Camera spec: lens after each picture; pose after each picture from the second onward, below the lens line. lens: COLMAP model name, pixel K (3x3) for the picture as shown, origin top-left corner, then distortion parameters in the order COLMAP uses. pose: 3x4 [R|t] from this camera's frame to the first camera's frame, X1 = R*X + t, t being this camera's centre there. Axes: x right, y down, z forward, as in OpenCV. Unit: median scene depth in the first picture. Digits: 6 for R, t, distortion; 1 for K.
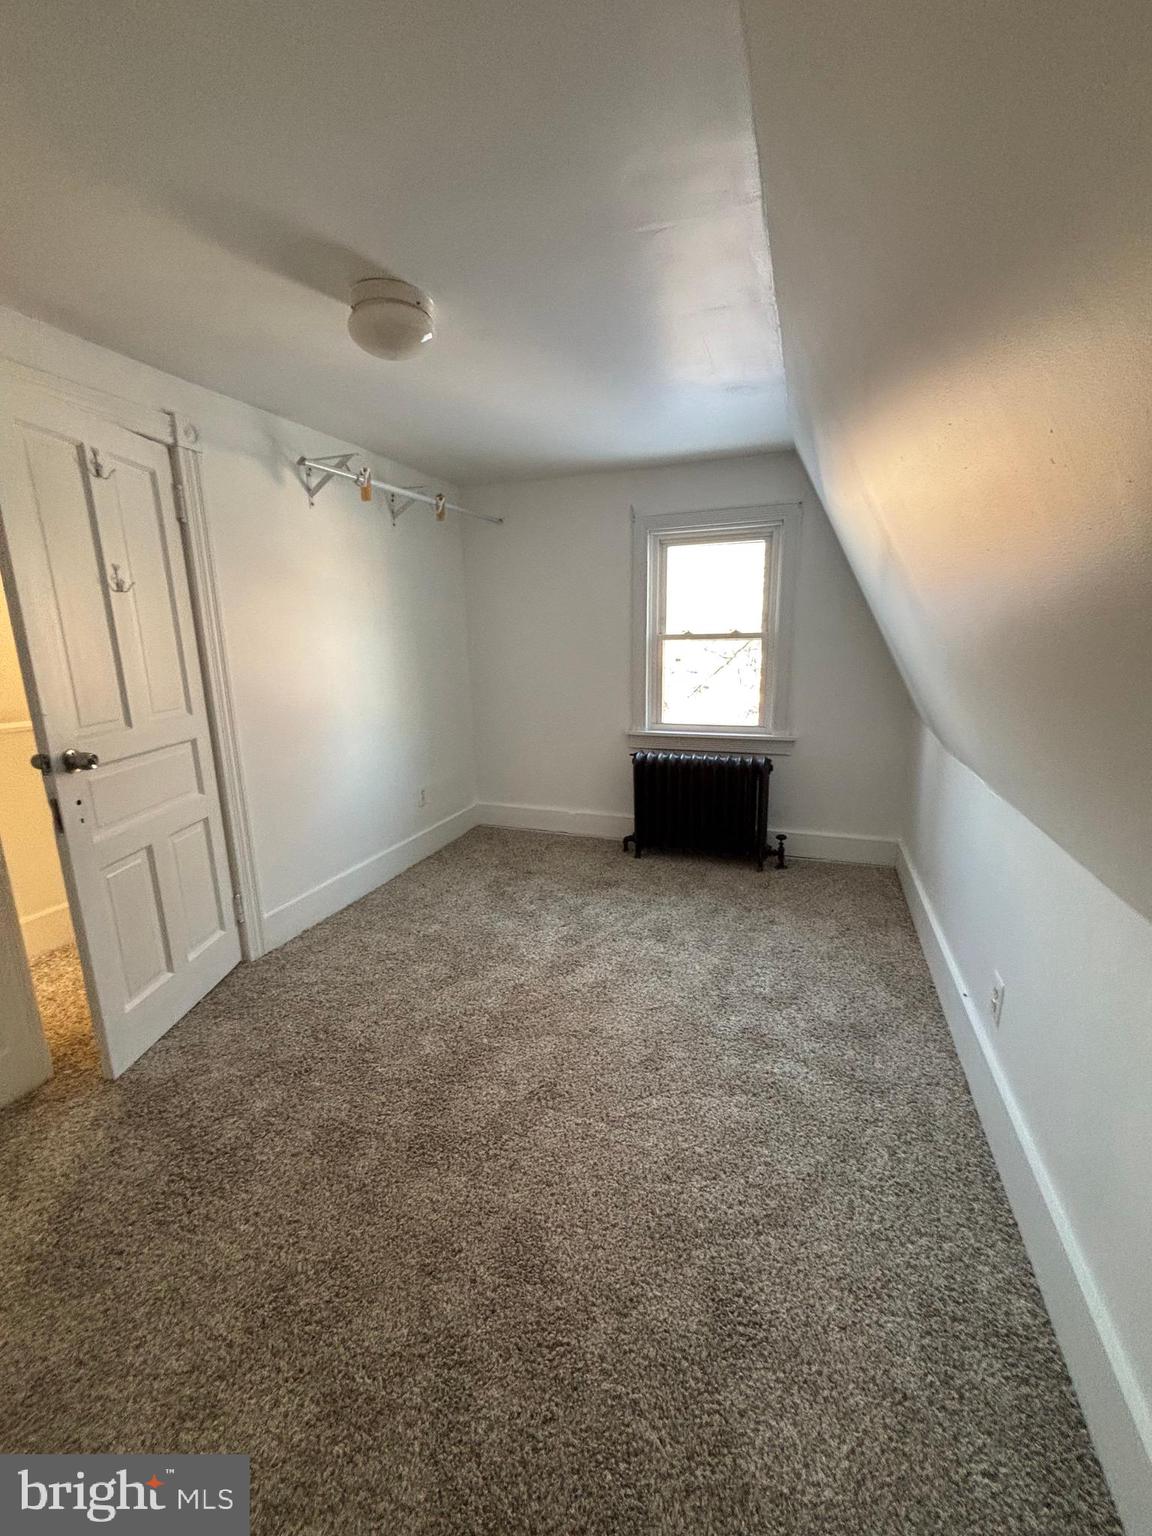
lens RADIAL K [[611.8, 0, 576.0], [0, 611.8, 768.0], [0, 0, 1]] dist [0.000155, 0.000041]
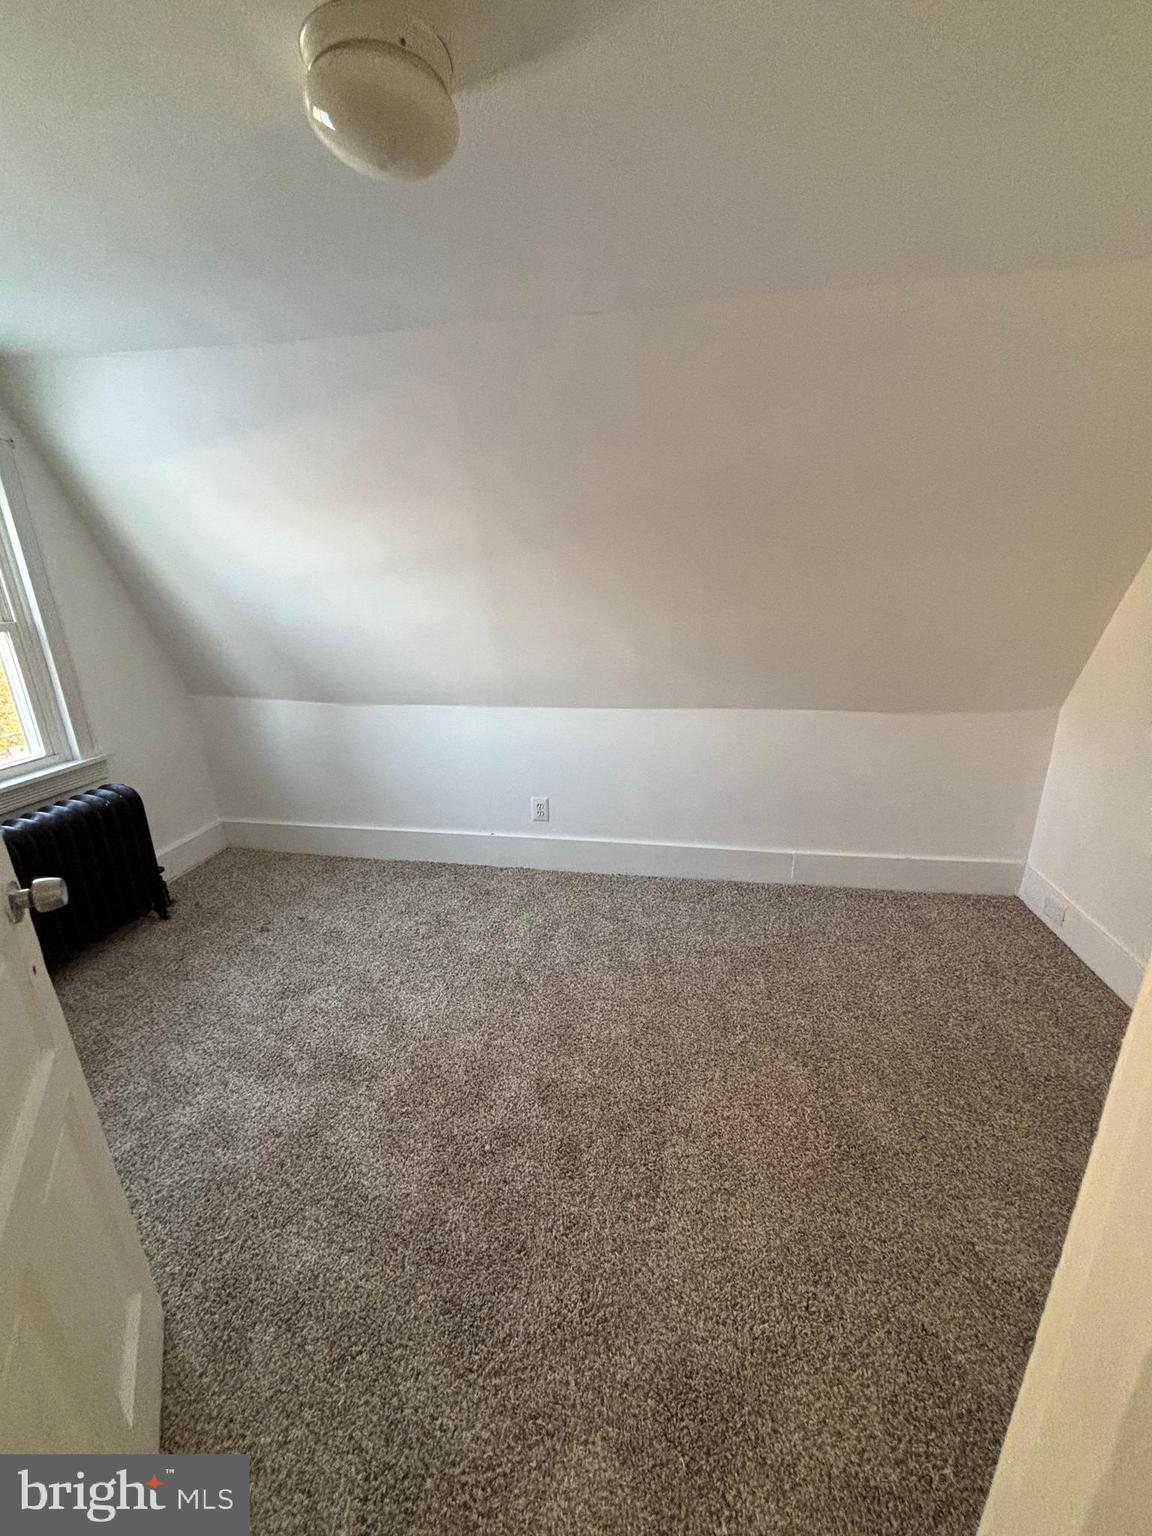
lens RADIAL K [[611.8, 0, 576.0], [0, 611.8, 768.0], [0, 0, 1]] dist [0.000155, 0.000041]
pose [[-0.182167, -0.276412, 0.943616, -0.666233], [0.230495, 0.920929, 0.314264, -0.187321], [-0.955870, 0.274748, -0.104051, 0.678807]]
